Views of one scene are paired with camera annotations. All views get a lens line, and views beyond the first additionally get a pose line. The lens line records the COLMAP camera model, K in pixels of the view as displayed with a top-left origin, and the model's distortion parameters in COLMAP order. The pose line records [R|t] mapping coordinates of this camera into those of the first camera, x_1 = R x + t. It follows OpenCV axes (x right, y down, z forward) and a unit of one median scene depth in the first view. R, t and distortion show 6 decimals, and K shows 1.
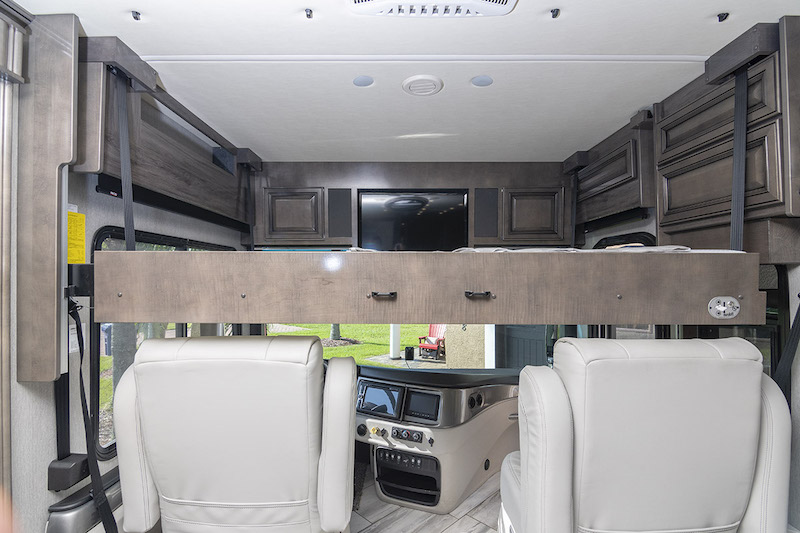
lens RADIAL K [[385.3, 0, 398.7], [0, 385.3, 274.4], [0, 0, 1]] dist [-0.009012, -0.001156]
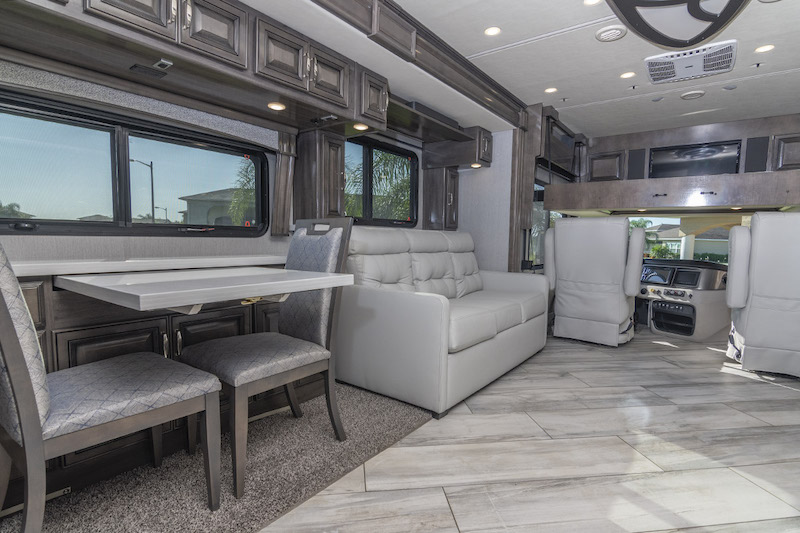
lens RADIAL K [[385.3, 0, 409.8], [0, 385.3, 271.1], [0, 0, 1]] dist [-0.009012, -0.001156]
pose [[0.804123, 0.062338, -0.591185, 0.079522], [-0.014311, 0.996228, 0.085582, 0.191790], [0.594291, -0.060358, 0.801982, -1.076185]]
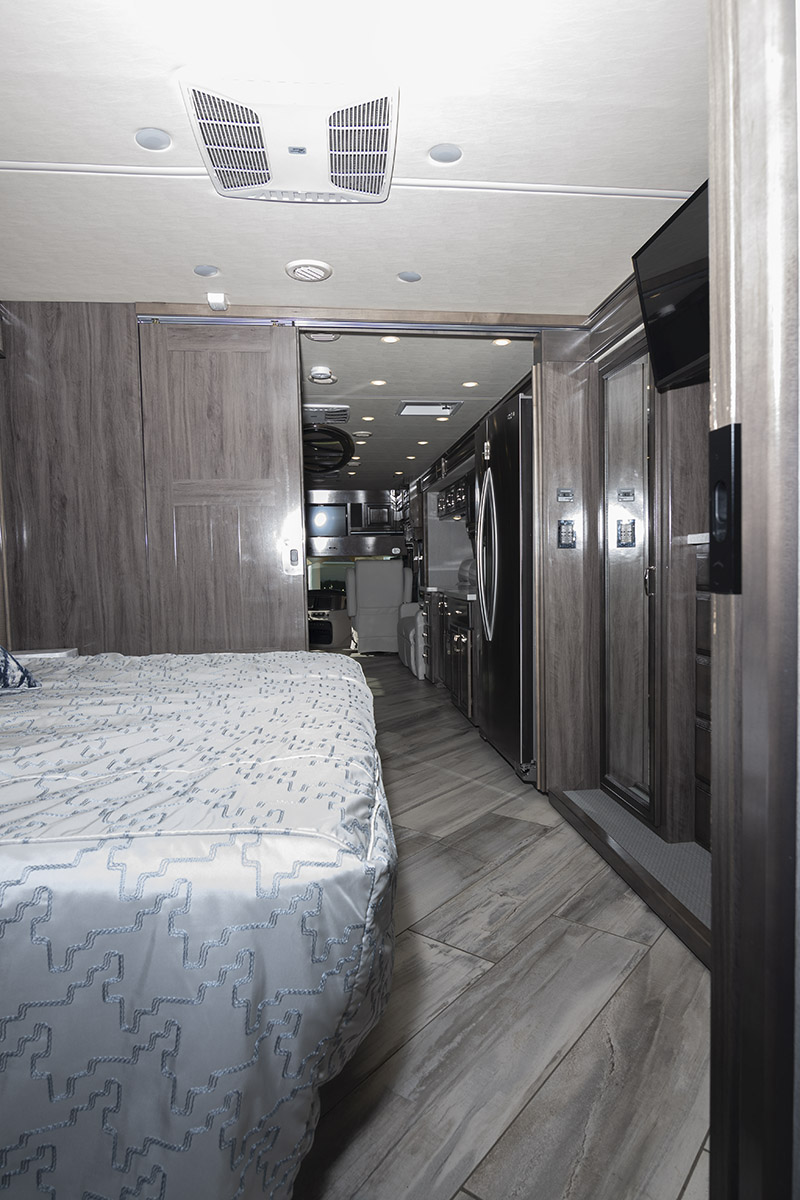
lens RADIAL K [[727.6, 0, 399.8], [0, 727.6, 596.6], [0, 0, 1]] dist [-0.008962, -0.000728]
pose [[0.991296, -0.019244, 0.130238, -0.058532], [0.013325, 0.998845, 0.046167, 0.111951], [-0.130976, -0.044030, 0.990407, -3.472223]]
